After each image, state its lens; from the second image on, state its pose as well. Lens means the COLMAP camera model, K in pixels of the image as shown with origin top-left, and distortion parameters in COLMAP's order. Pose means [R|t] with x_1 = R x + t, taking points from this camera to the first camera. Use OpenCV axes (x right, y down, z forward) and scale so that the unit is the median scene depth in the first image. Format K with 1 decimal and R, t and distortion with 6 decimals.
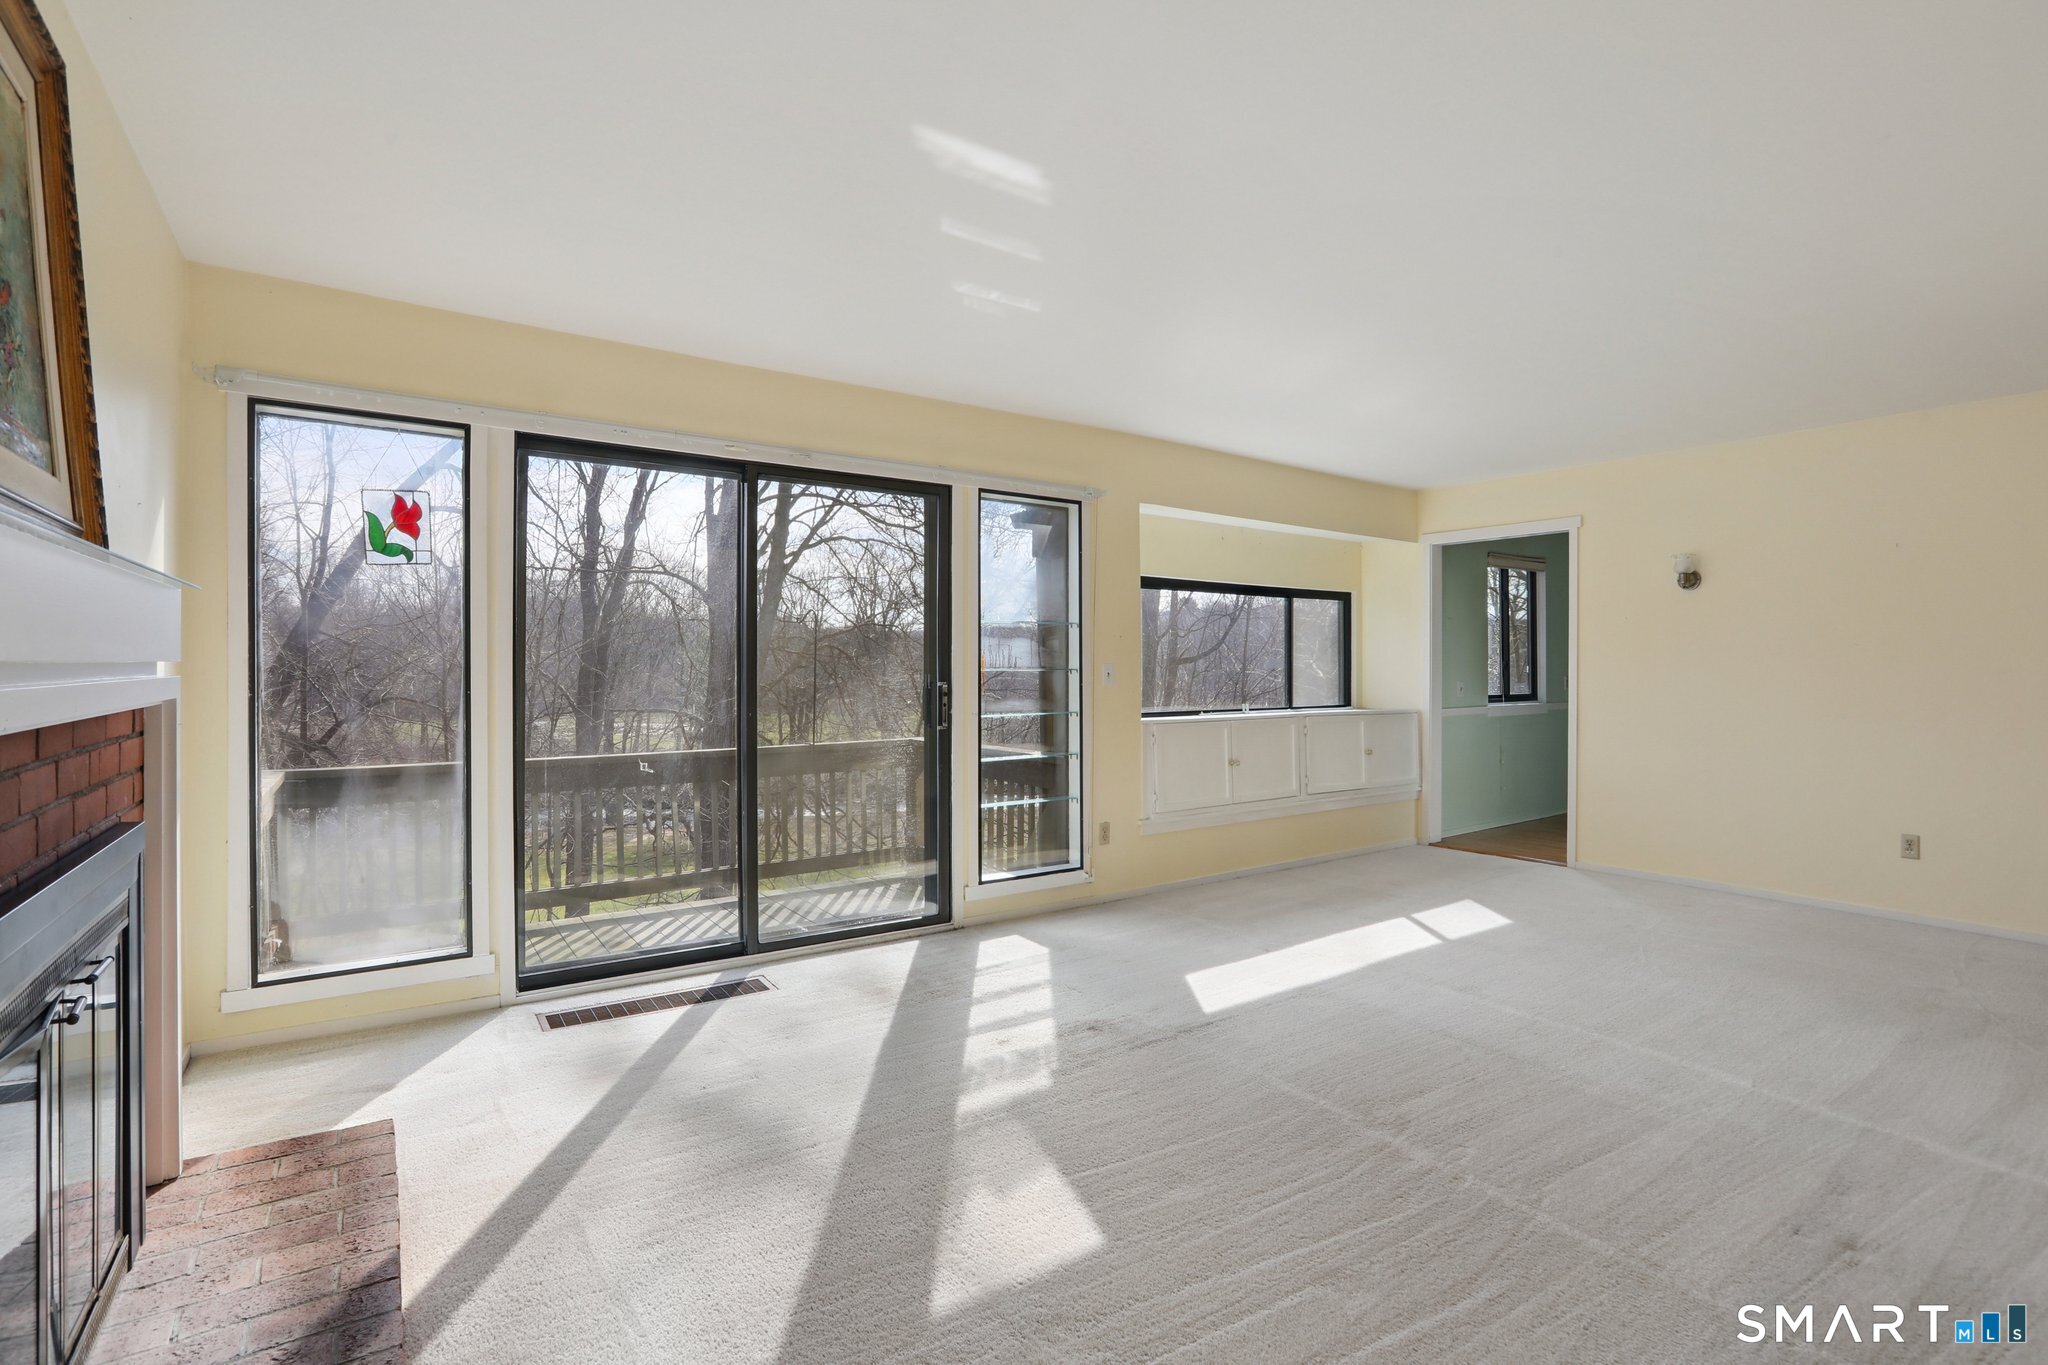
lens RADIAL K [[952.2, 0, 1031.1], [0, 952.2, 672.4], [0, 0, 1]] dist [-0.053067, 0.022347]
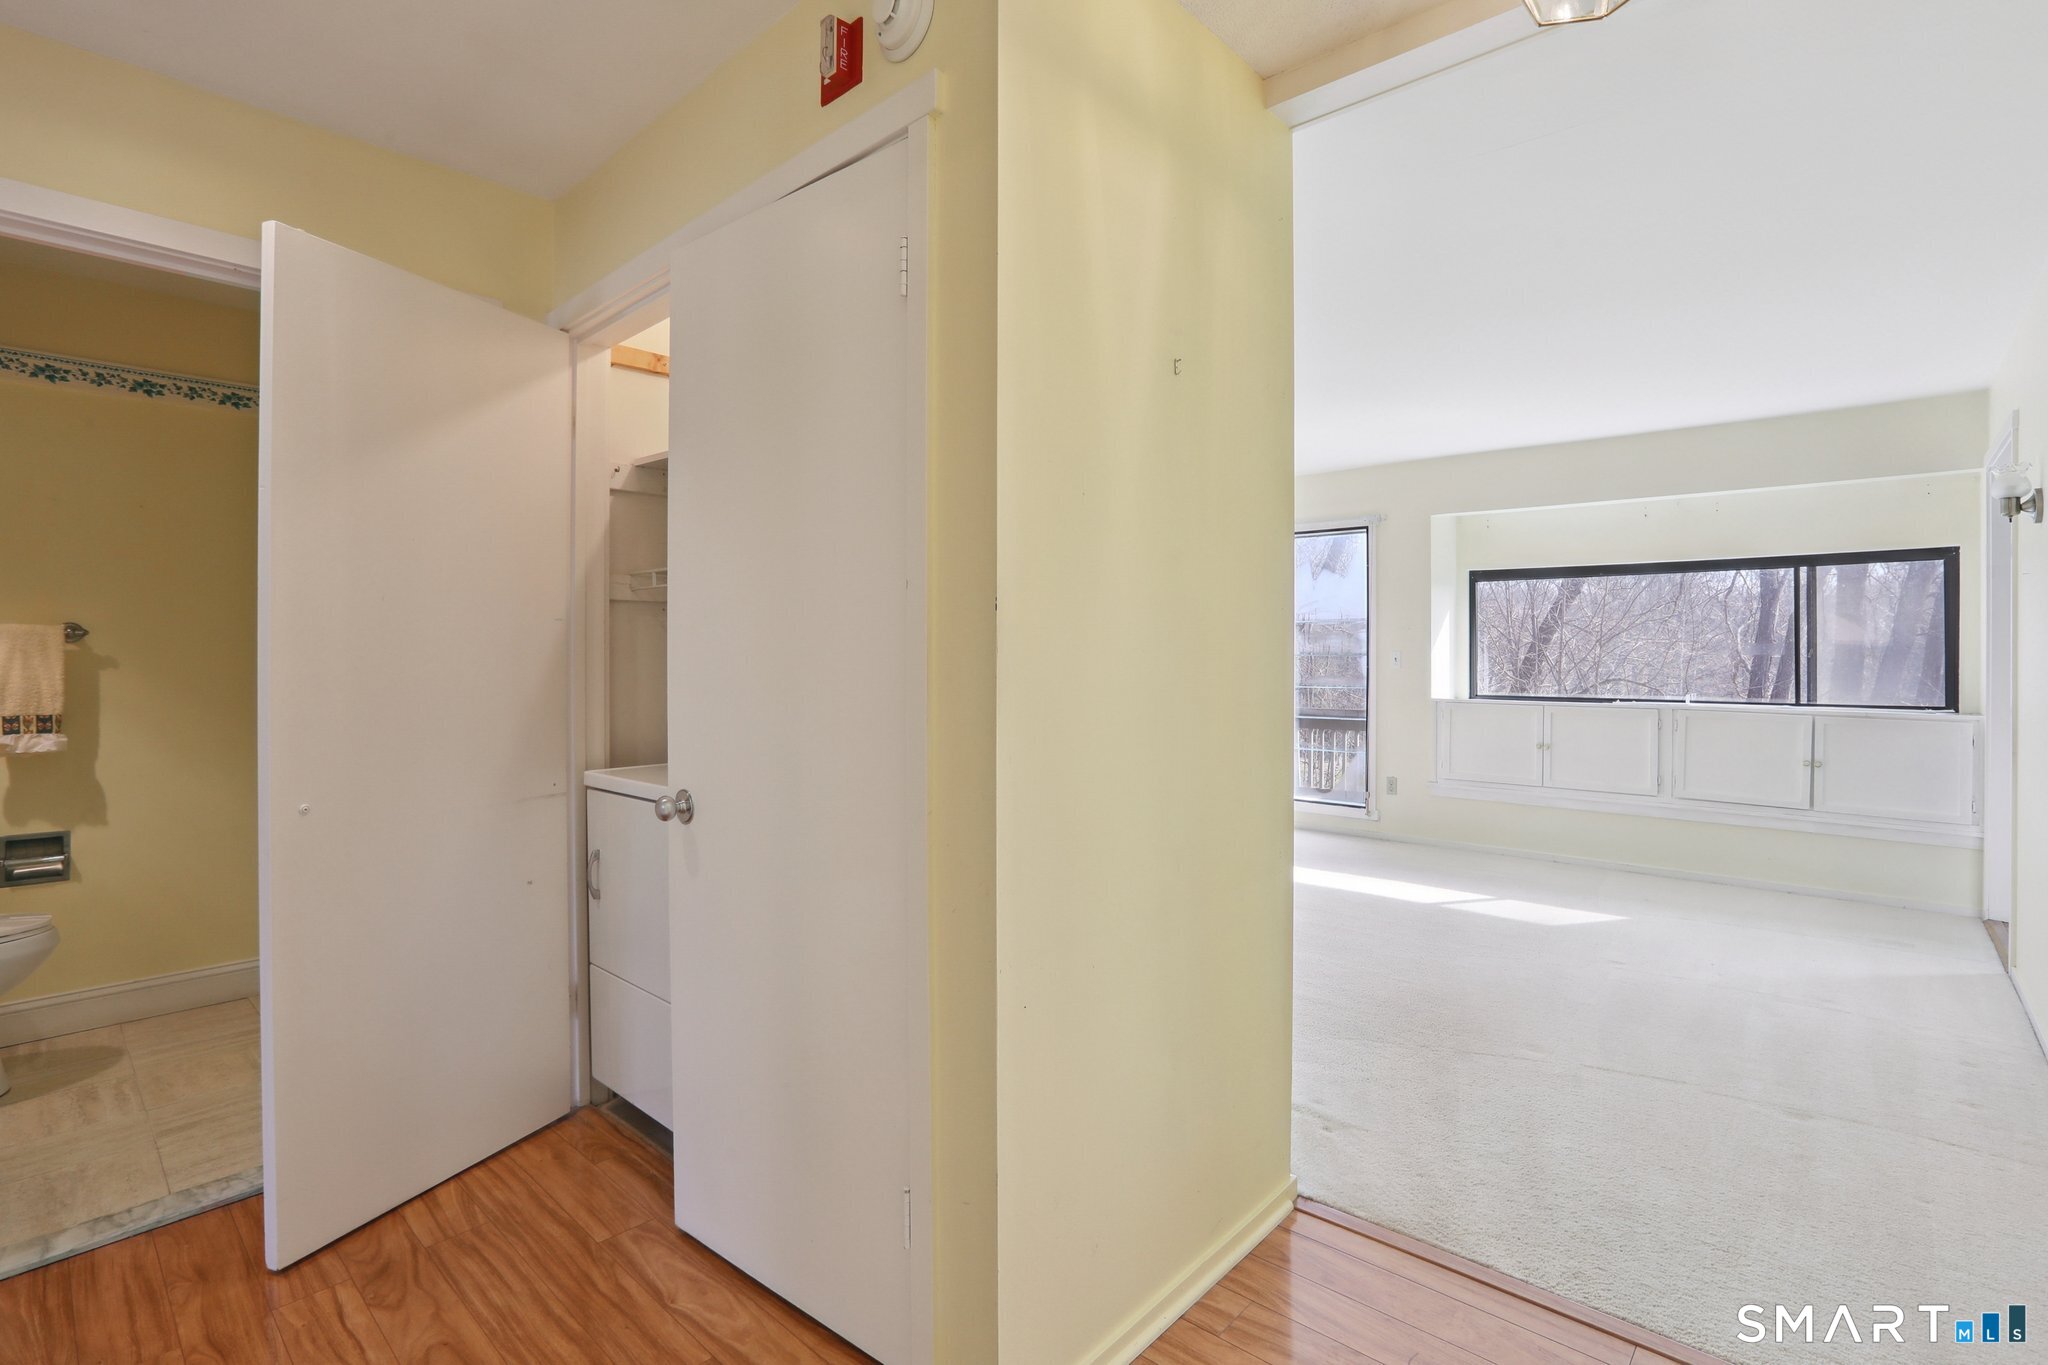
lens RADIAL K [[958.2, 0, 1025.7], [0, 958.2, 655.3], [0, 0, 1]] dist [-0.052090, 0.017627]
pose [[0.218530, 0.003301, -0.975825, 1.475065], [-0.005378, 0.999983, 0.002179, -0.003856], [0.975815, 0.004772, 0.218544, 0.311632]]
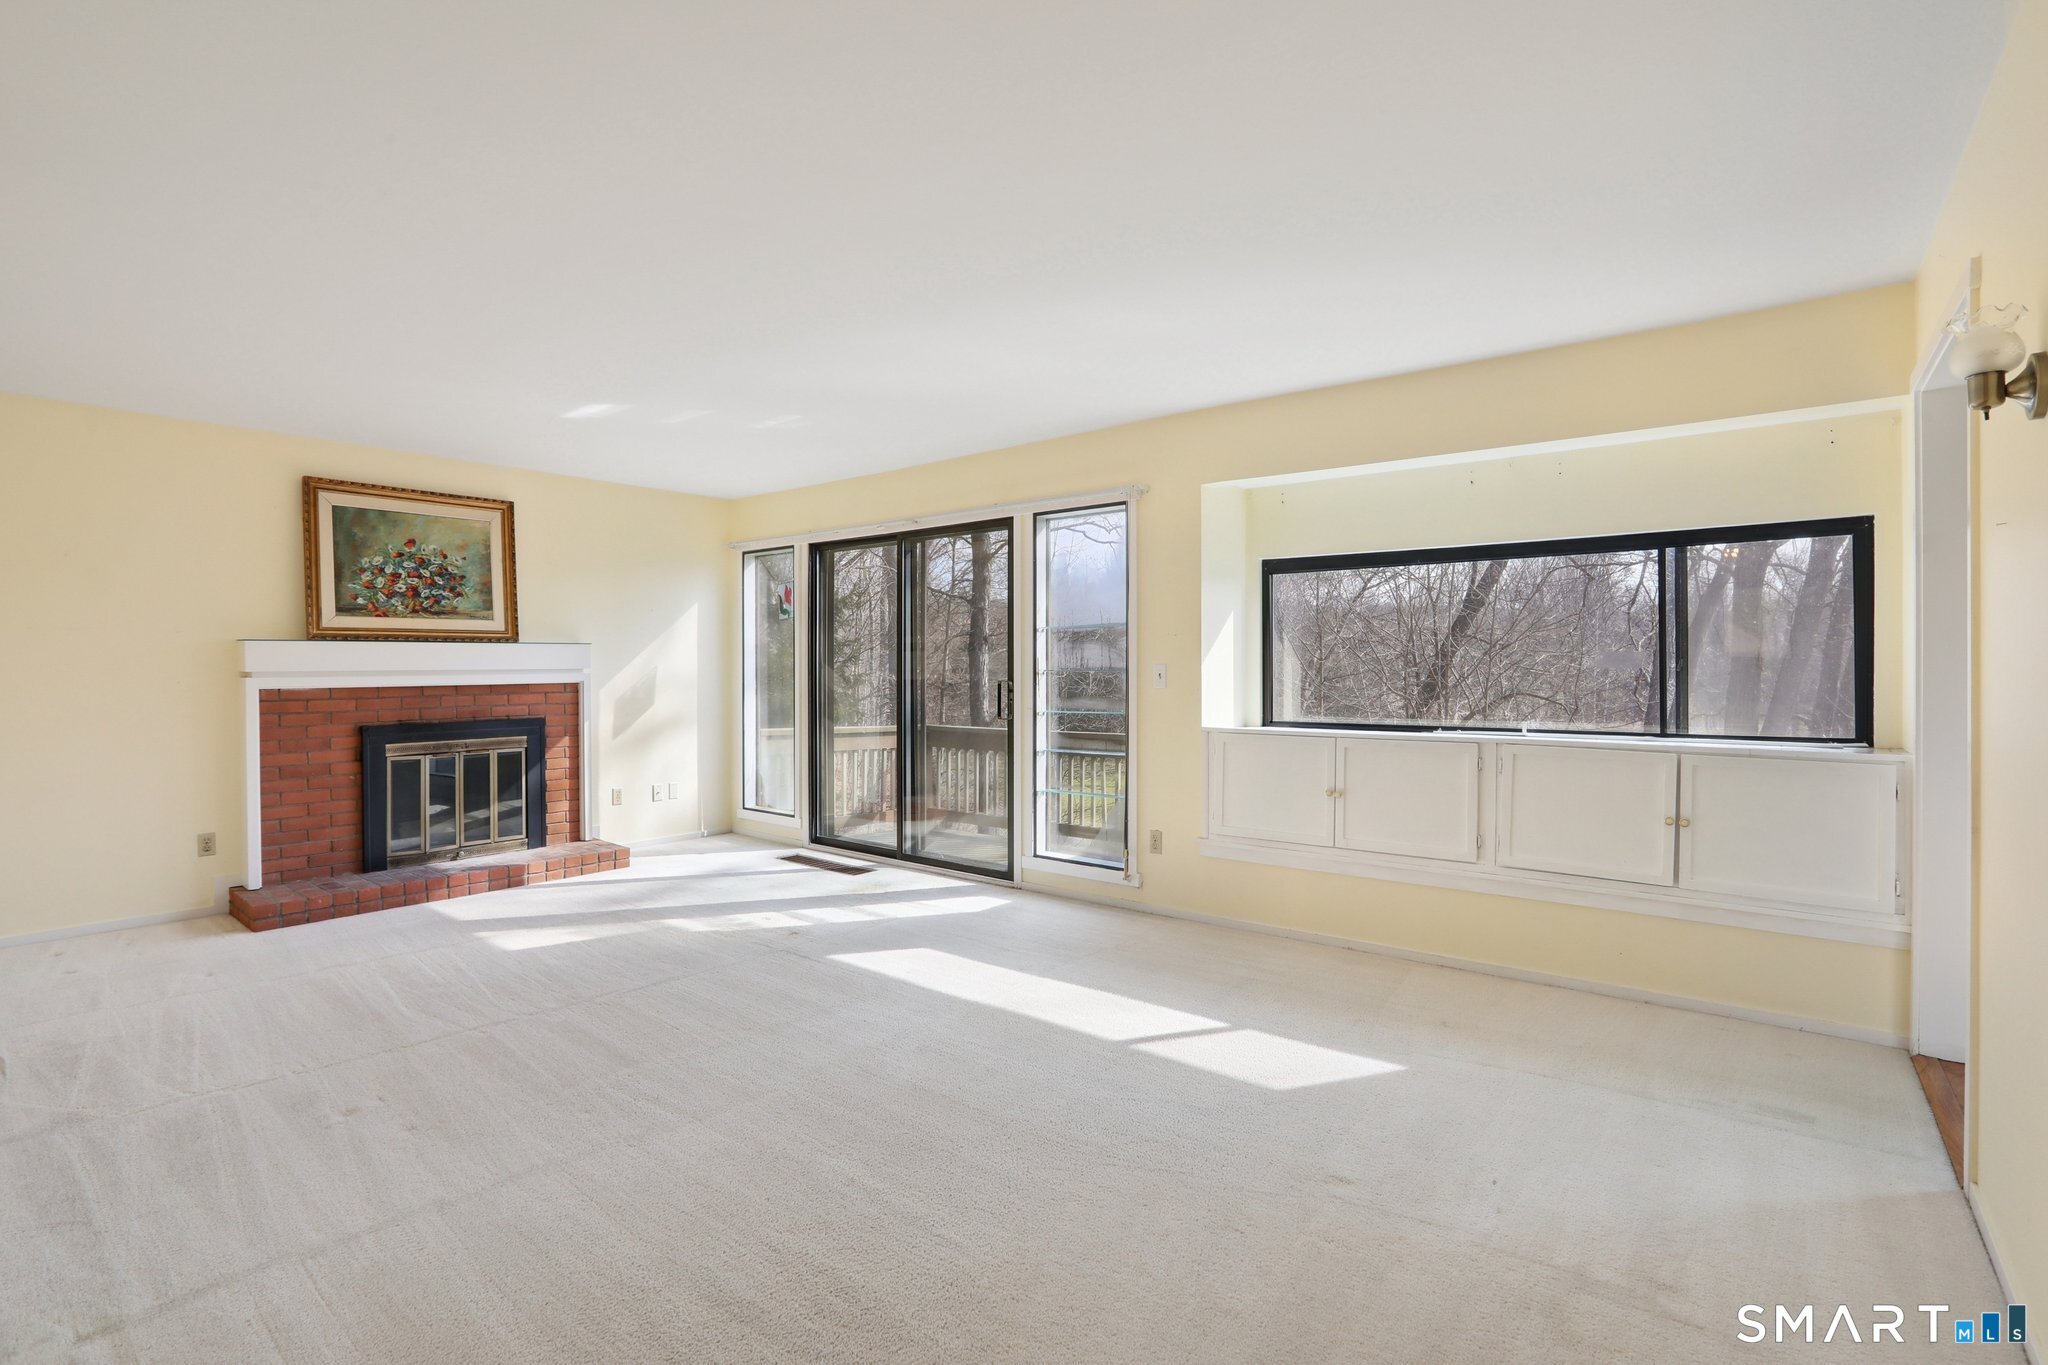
lens RADIAL K [[952.2, 0, 1031.1], [0, 952.2, 672.4], [0, 0, 1]] dist [-0.053067, 0.022347]
pose [[0.280163, 0.004736, -0.959941, 1.179880], [-0.000471, 0.999988, 0.004796, -0.006608], [0.959952, -0.000892, 0.280162, 0.755352]]
